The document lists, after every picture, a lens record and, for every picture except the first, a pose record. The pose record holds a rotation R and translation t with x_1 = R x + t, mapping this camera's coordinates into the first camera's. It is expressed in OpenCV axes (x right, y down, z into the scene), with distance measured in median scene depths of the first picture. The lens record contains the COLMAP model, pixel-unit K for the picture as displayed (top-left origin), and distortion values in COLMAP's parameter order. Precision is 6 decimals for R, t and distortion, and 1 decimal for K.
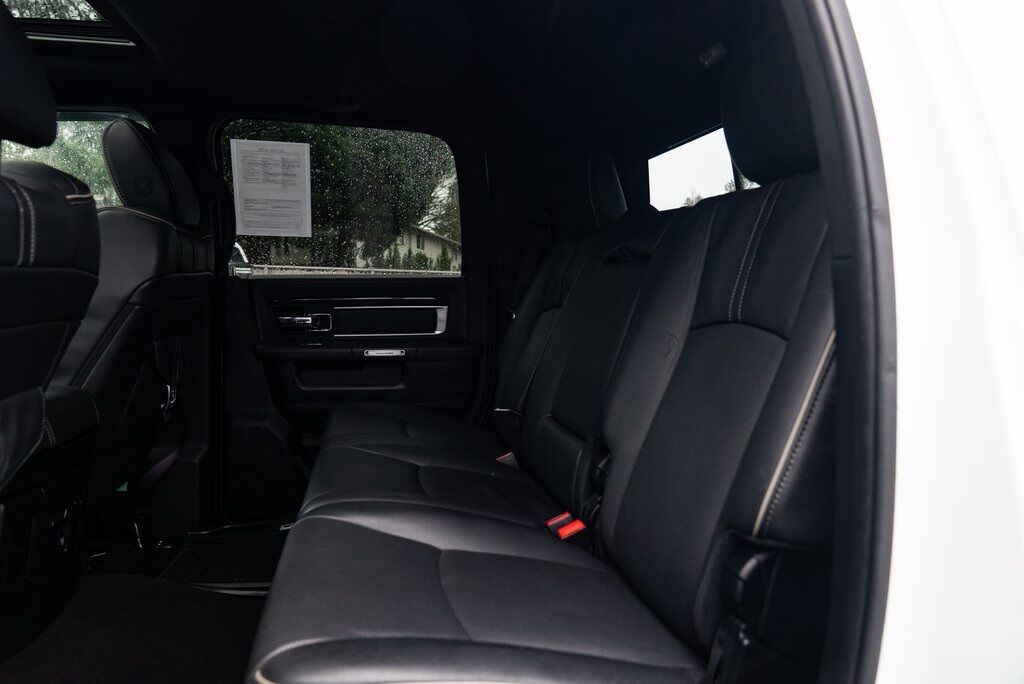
lens RADIAL K [[692.7, 0, 515.3], [0, 692.7, 342.2], [0, 0, 1]] dist [-0.028527, 0.012973]
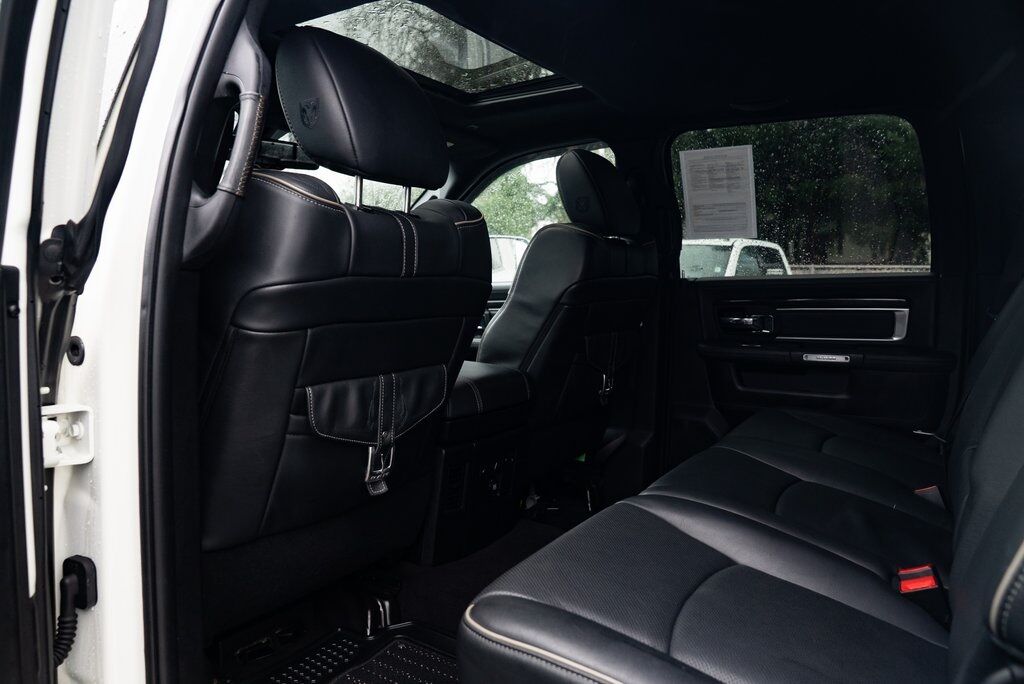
lens RADIAL K [[692.7, 0, 513.5], [0, 692.7, 337.9], [0, 0, 1]] dist [-0.028527, 0.012973]
pose [[0.717293, 0.038081, -0.695730, 0.155634], [-0.043023, 0.999021, 0.010325, -0.003444], [0.695442, 0.022526, 0.718229, 0.047840]]
